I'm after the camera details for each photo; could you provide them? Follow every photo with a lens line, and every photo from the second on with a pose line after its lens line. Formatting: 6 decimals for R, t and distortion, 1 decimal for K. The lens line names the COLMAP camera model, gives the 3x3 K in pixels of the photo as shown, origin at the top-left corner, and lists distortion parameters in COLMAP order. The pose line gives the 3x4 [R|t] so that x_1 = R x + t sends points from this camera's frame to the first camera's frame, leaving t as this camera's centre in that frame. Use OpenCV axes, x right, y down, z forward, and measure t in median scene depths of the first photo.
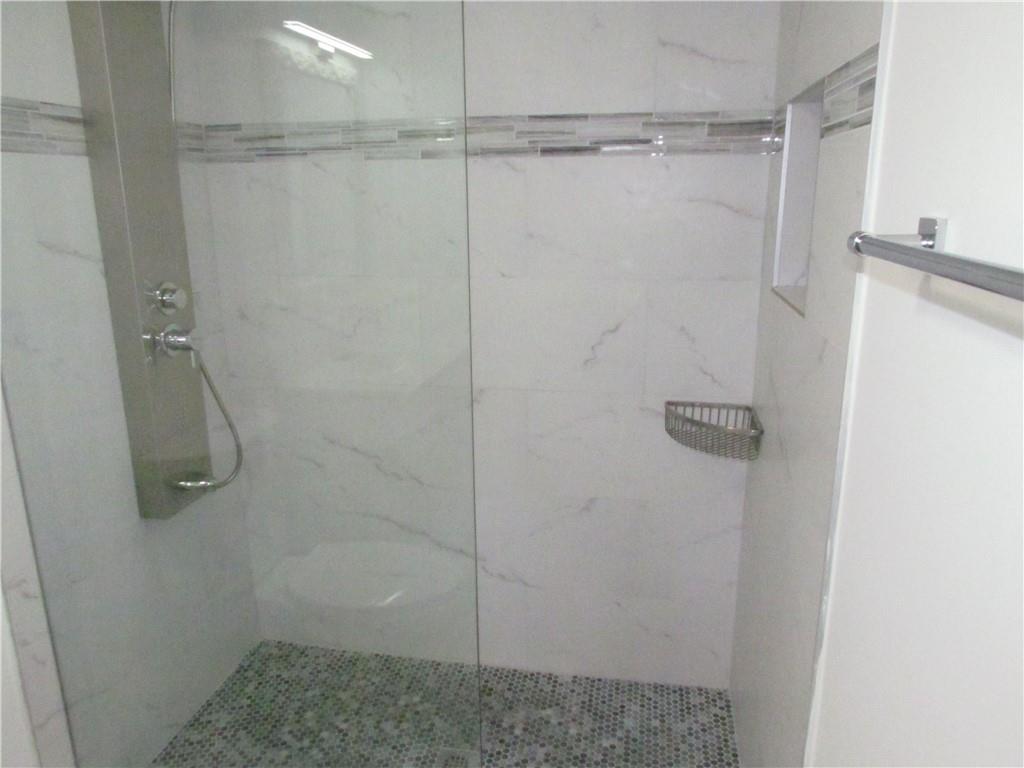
lens RADIAL K [[749.1, 0, 512.0], [0, 749.1, 384.0], [0, 0, 1]] dist [-0.069603, 0.111575]
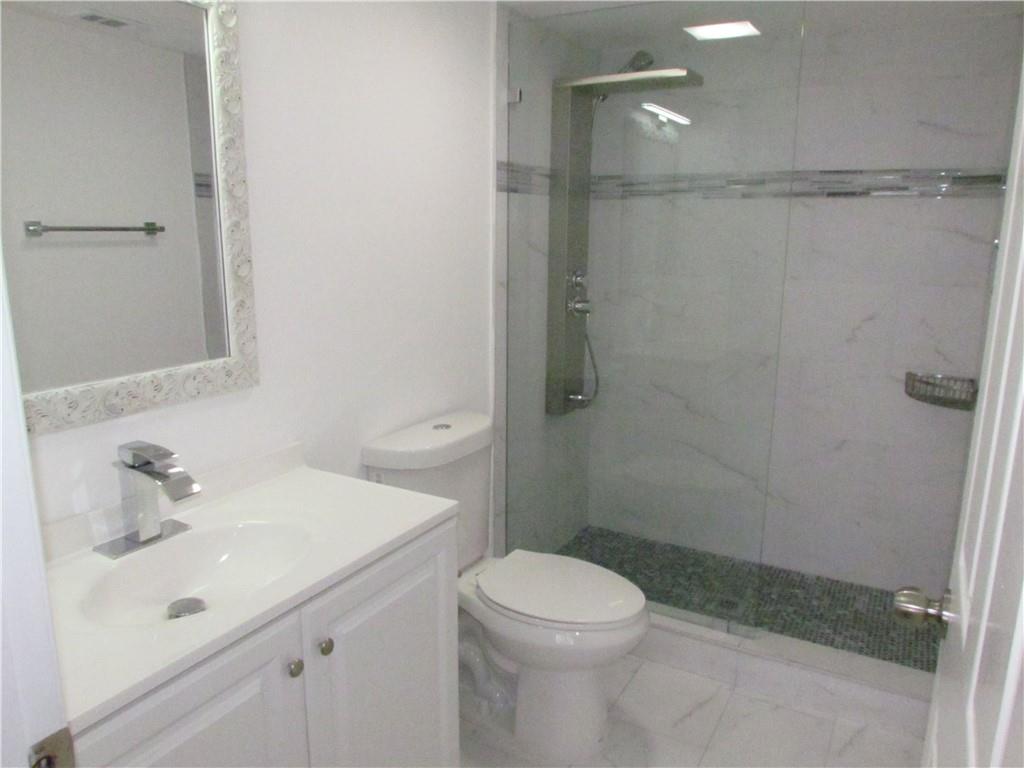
lens RADIAL K [[737.1, 0, 517.5], [0, 737.1, 386.8], [0, 0, 1]] dist [-0.029562, -0.002268]
pose [[0.947589, 0.083843, -0.308295, -0.058776], [-0.096953, 0.994911, -0.027425, 0.155669], [0.304426, 0.055878, 0.950896, -0.511197]]
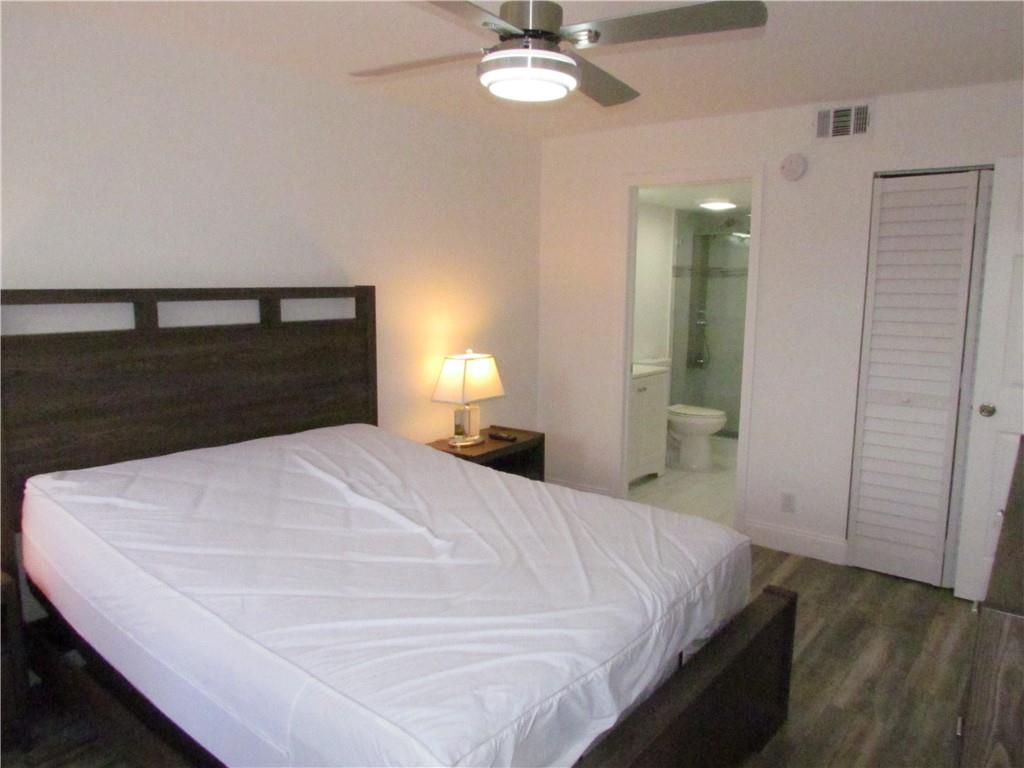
lens RADIAL K [[749.1, 0, 512.0], [0, 749.1, 384.0], [0, 0, 1]] dist [-0.069603, 0.111575]
pose [[0.889340, 0.081944, -0.449843, 0.398576], [-0.136451, 0.986545, -0.090053, 0.665724], [0.436411, 0.141469, 0.888556, -2.557047]]
